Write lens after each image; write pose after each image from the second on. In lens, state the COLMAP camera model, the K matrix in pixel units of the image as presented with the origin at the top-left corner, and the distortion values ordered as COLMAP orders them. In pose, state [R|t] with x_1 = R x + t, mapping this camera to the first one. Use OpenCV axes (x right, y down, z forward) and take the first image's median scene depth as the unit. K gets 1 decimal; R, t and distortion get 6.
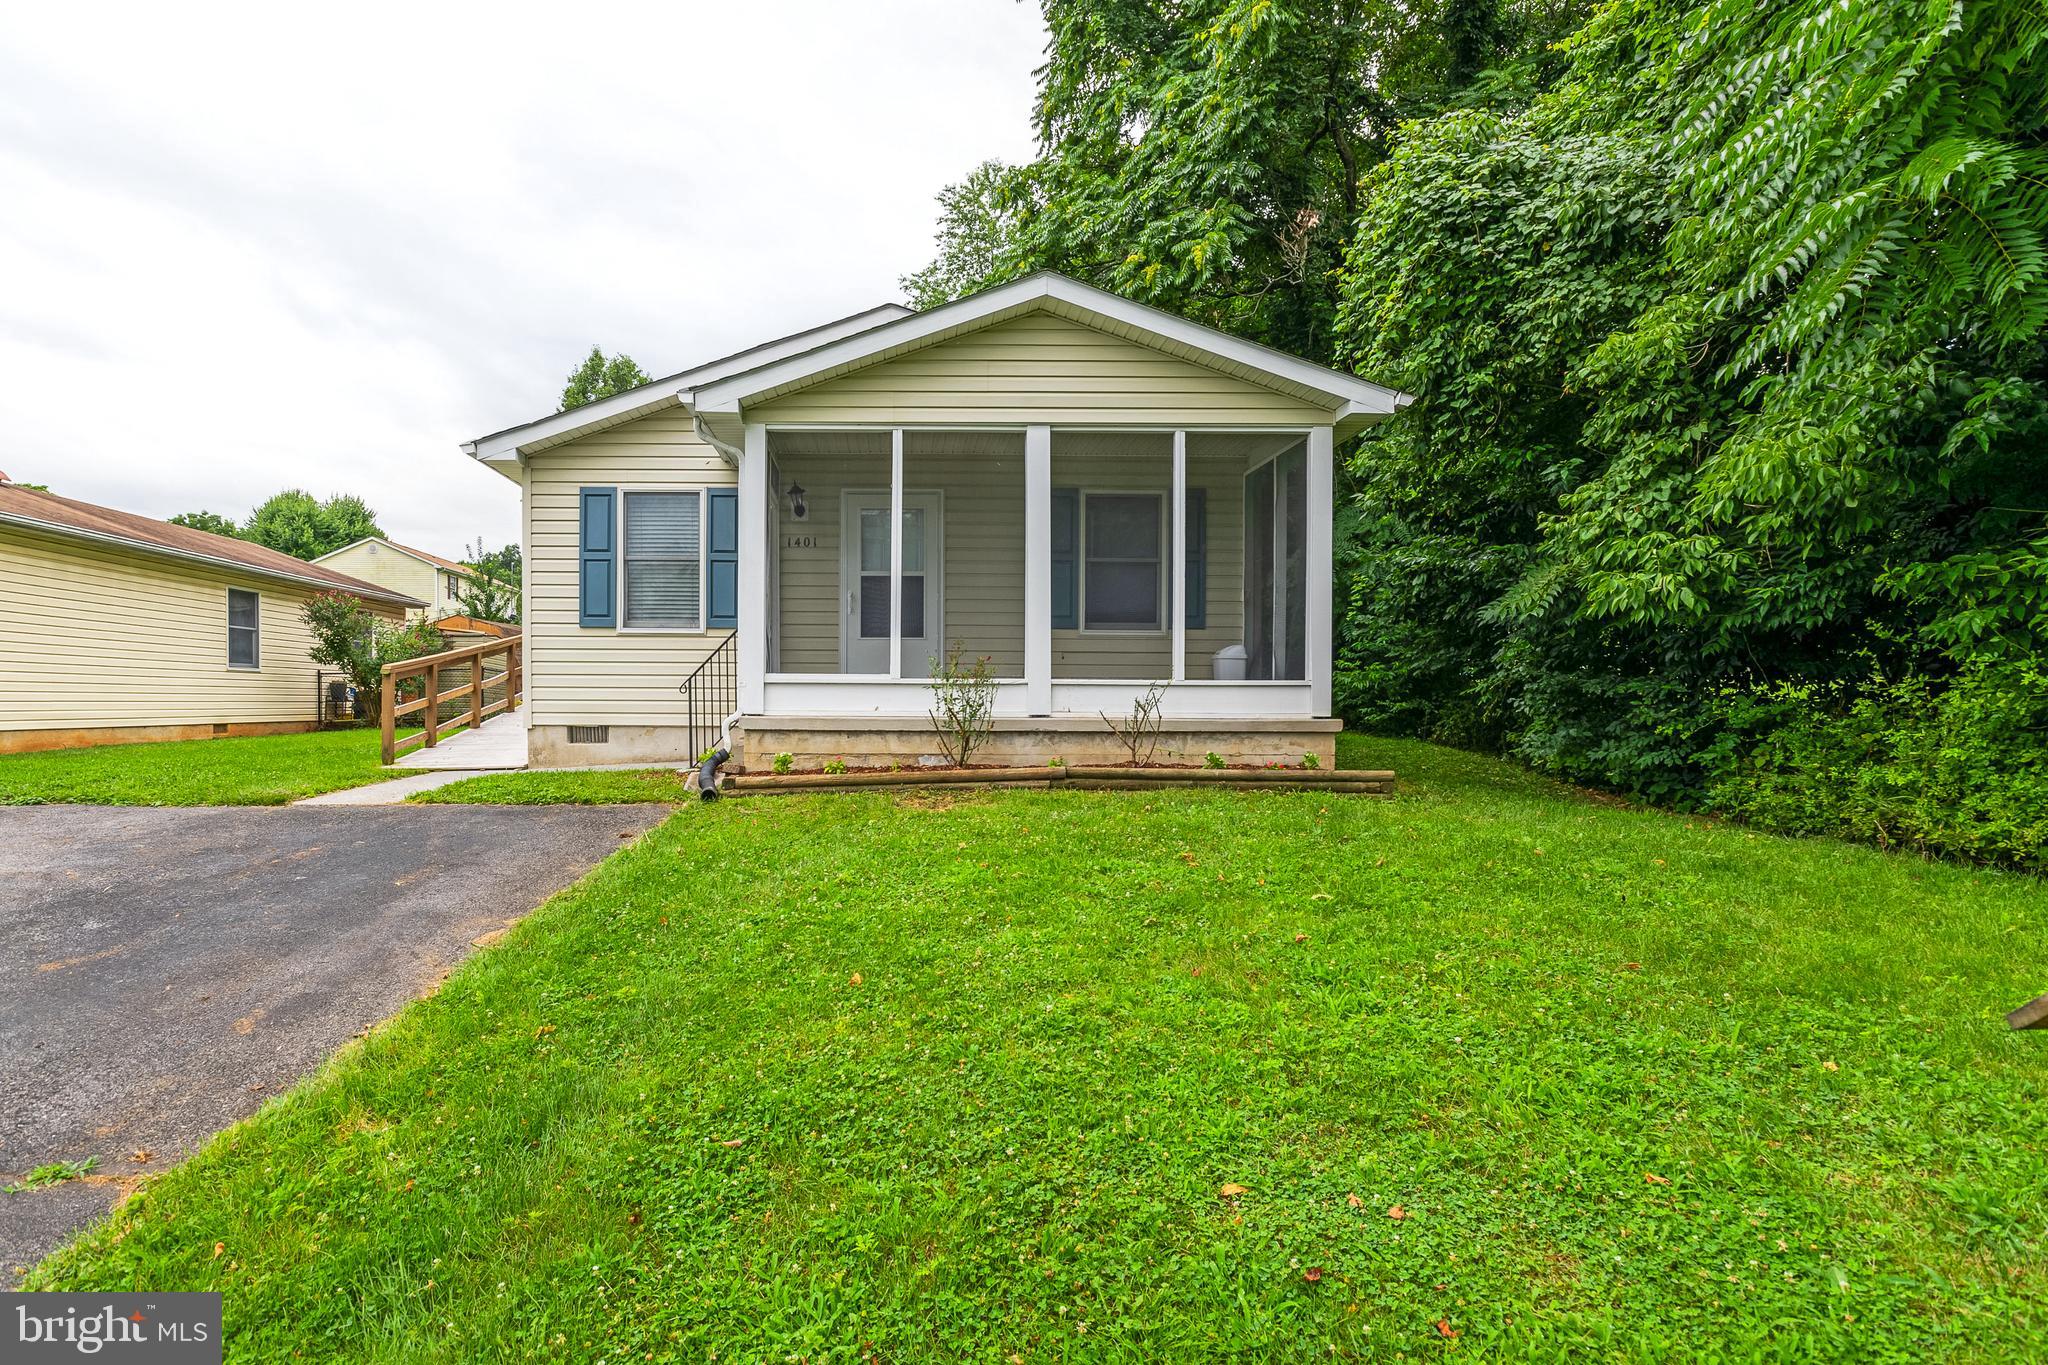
lens RADIAL K [[1051.6, 0, 990.4], [0, 1051.6, 714.5], [0, 0, 1]] dist [-0.004934, -0.000221]
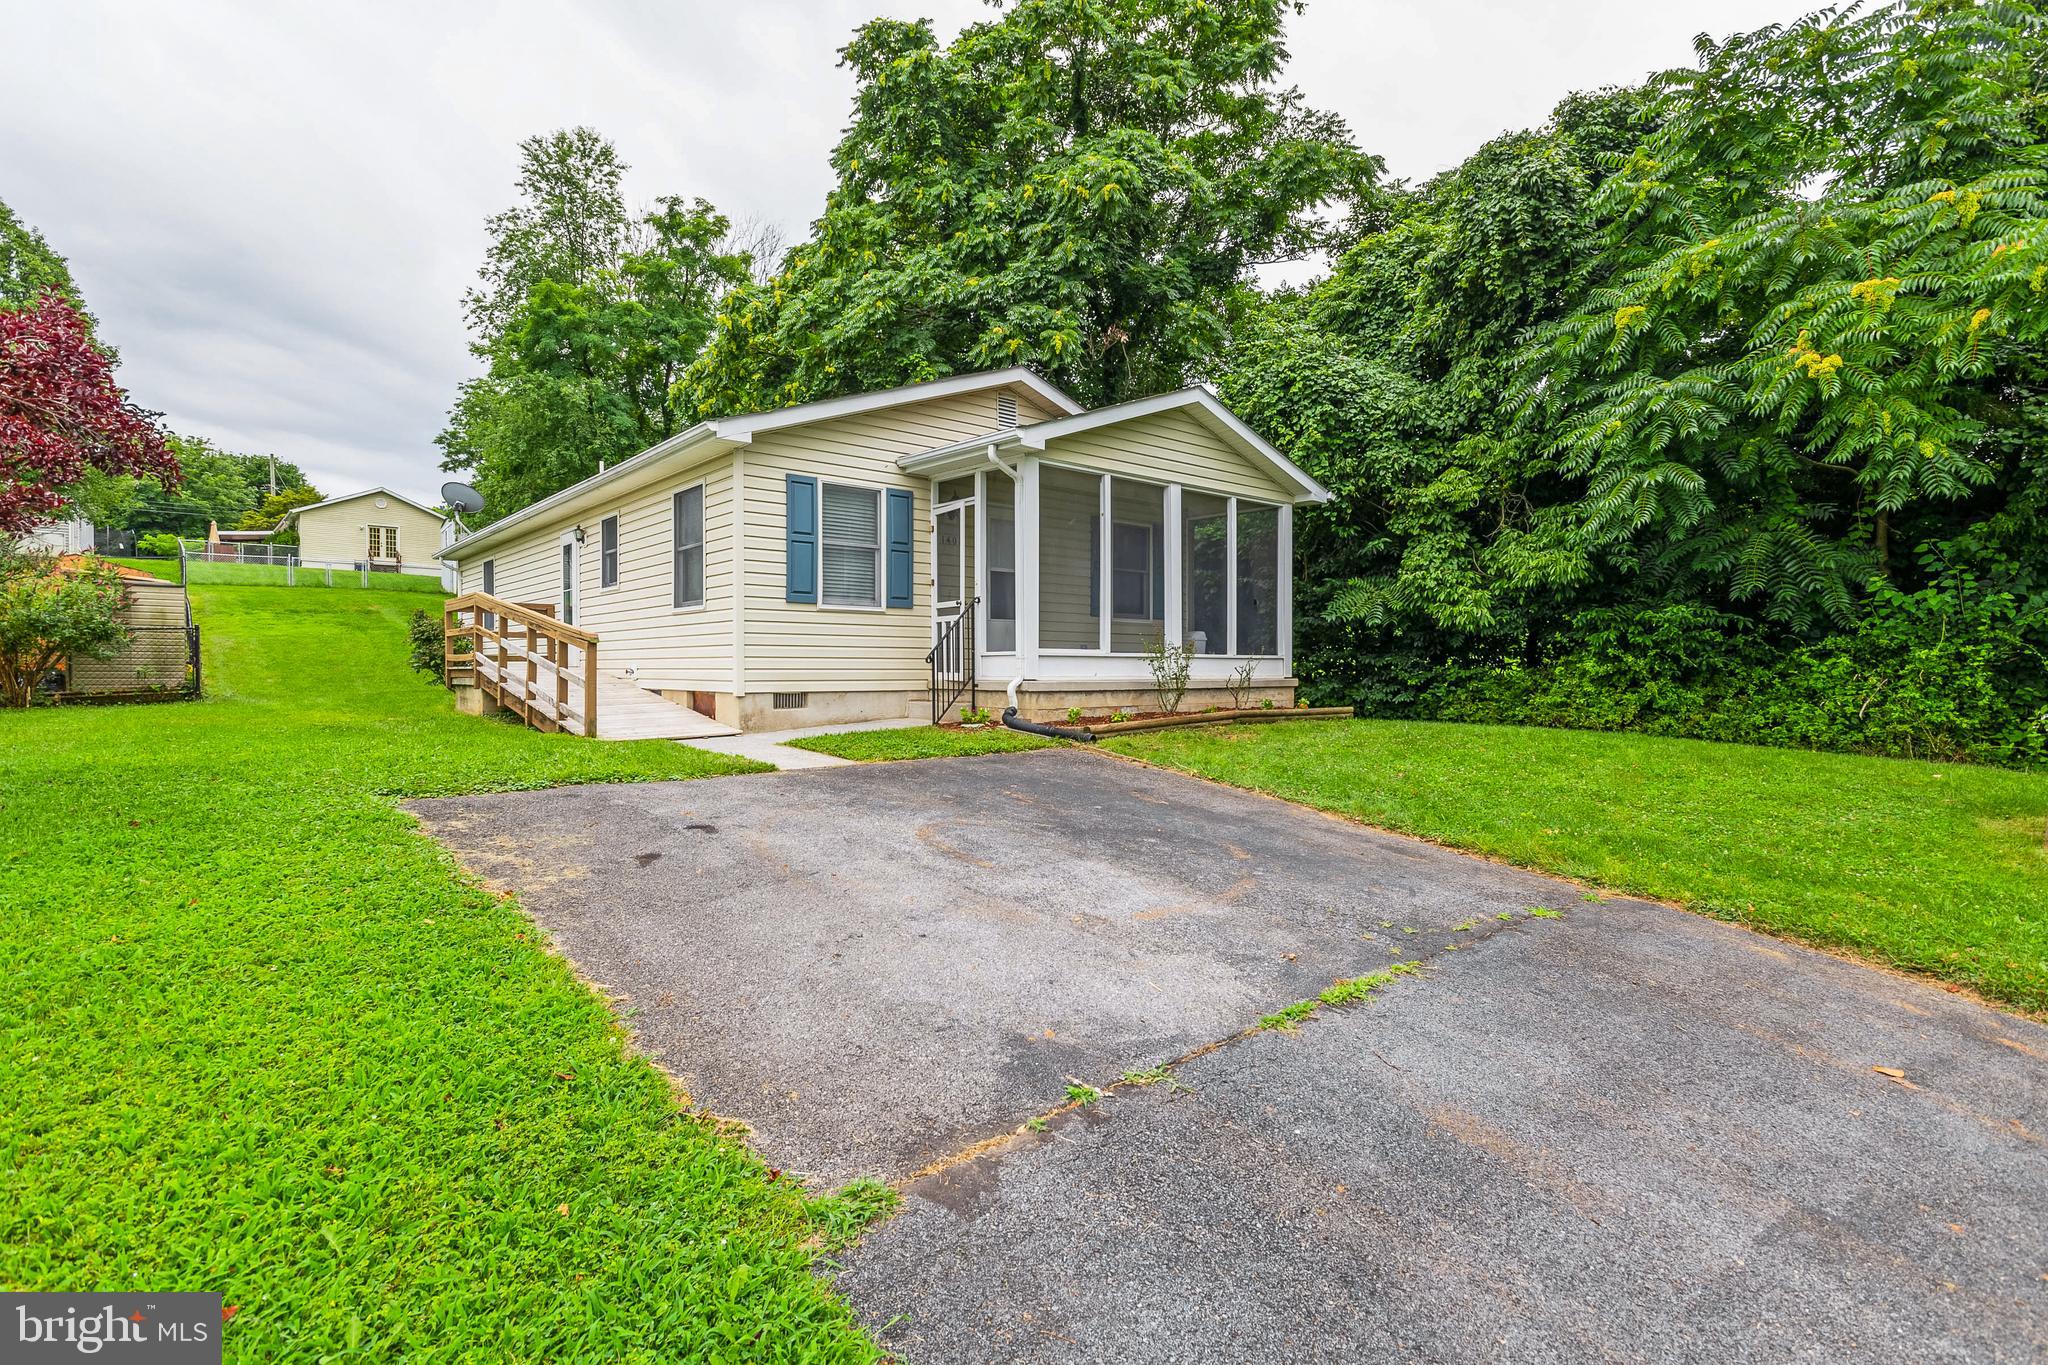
lens RADIAL K [[989.3, 0, 1019.1], [0, 989.3, 673.1], [0, 0, 1]] dist [-0.001986, 0.001202]
pose [[0.764325, -0.006602, 0.644798, -1.022086], [0.011262, 0.999932, -0.003112, -0.004441], [-0.644733, 0.009640, 0.764347, 0.073846]]
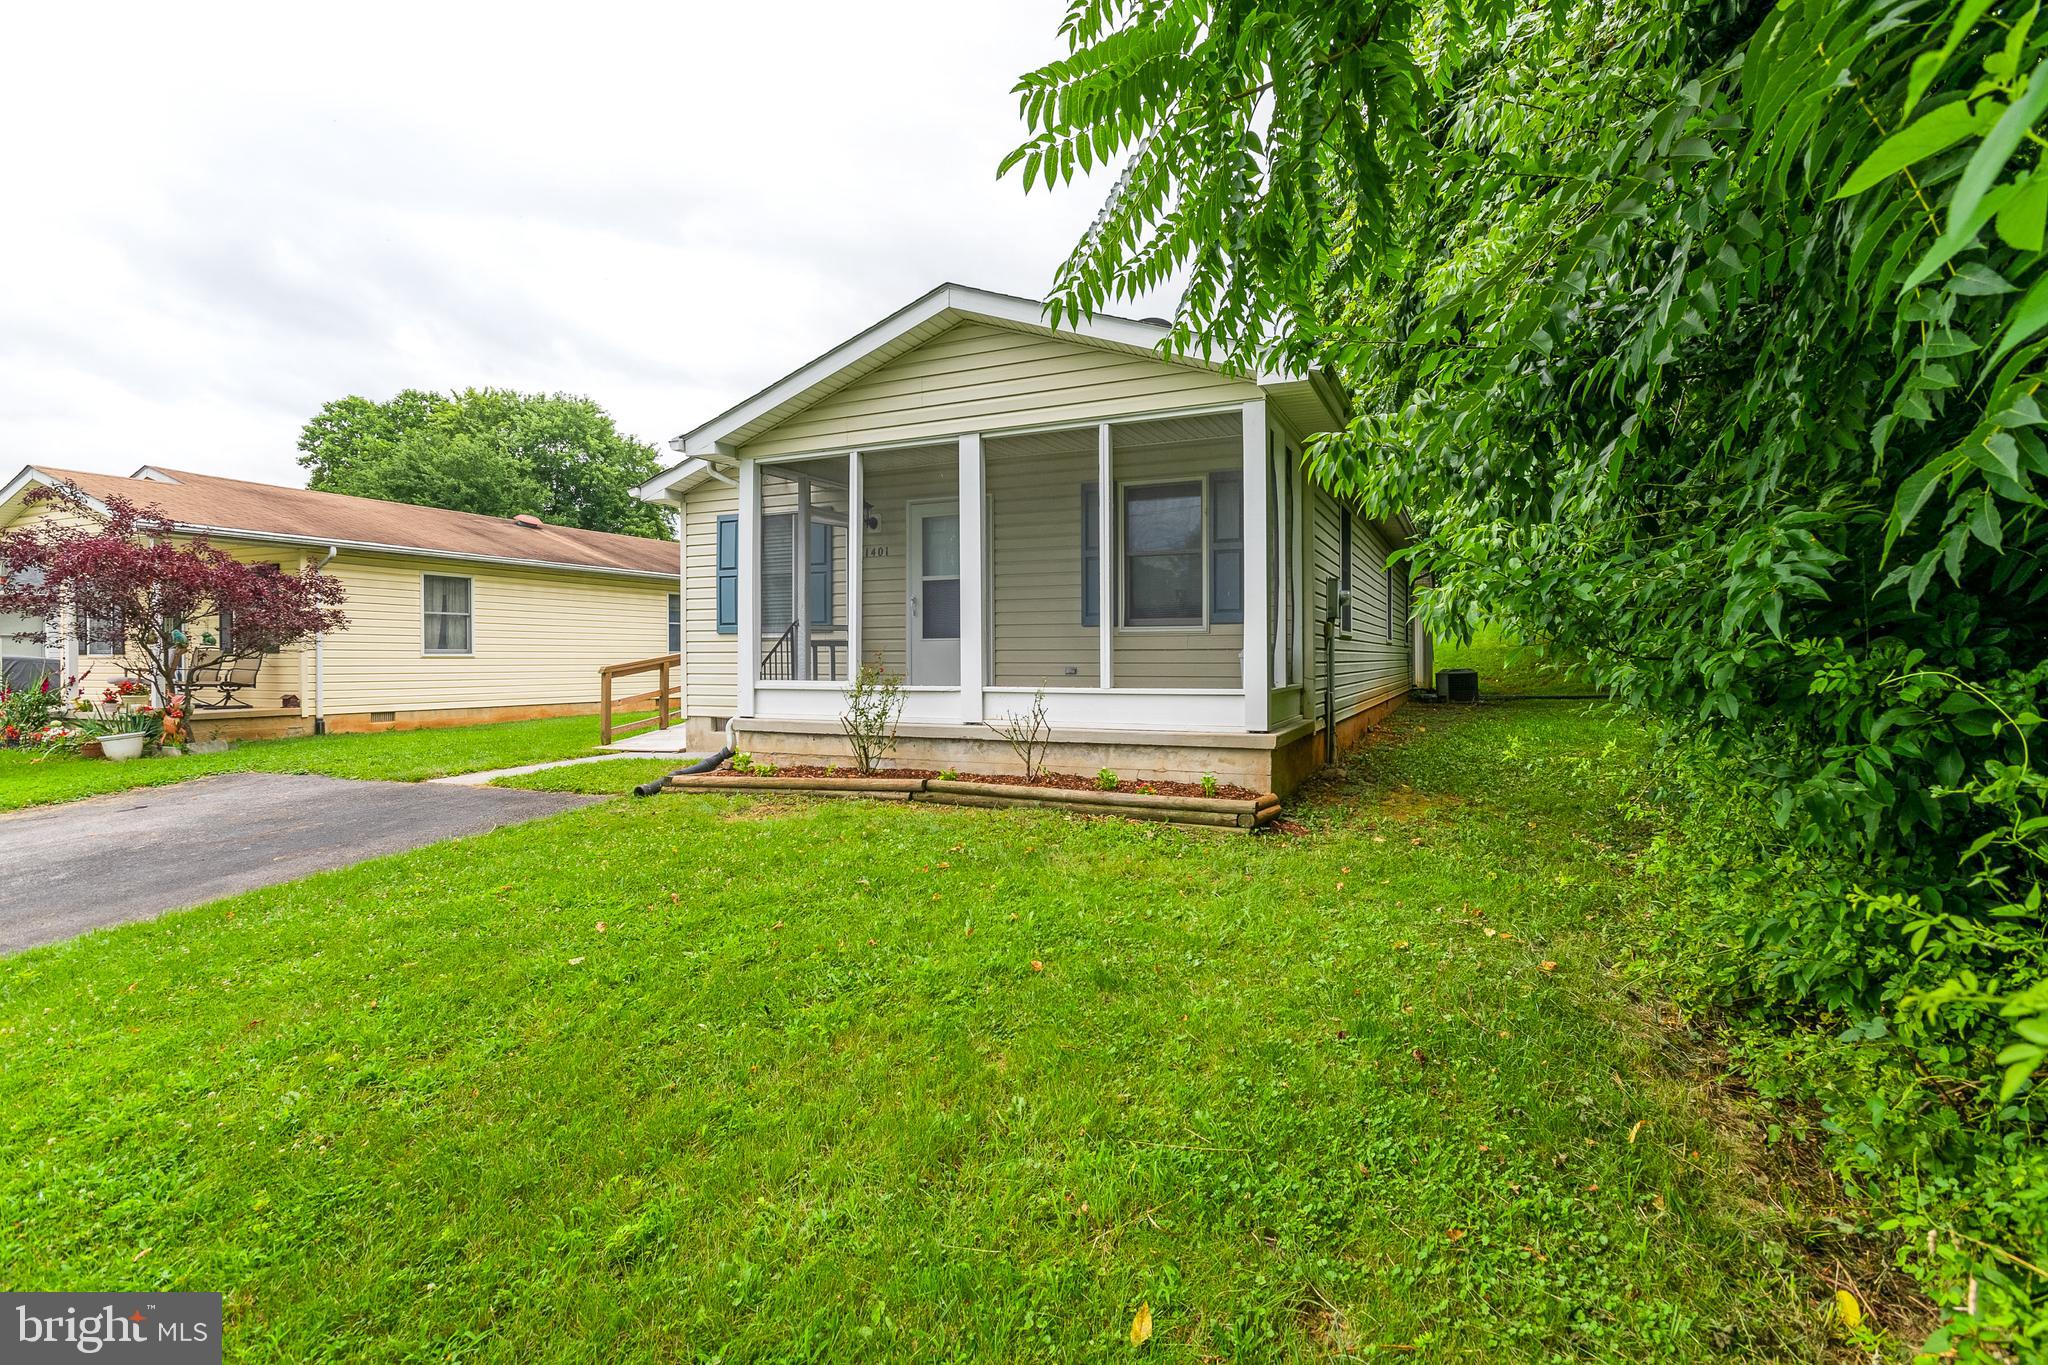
lens RADIAL K [[989.3, 0, 1032.6], [0, 989.3, 665.5], [0, 0, 1]] dist [-0.001986, 0.001202]
pose [[0.908915, -0.003641, -0.416965, 0.490222], [-0.001991, 0.999913, -0.013070, -0.041190], [0.416976, 0.012710, 0.908828, 0.167358]]
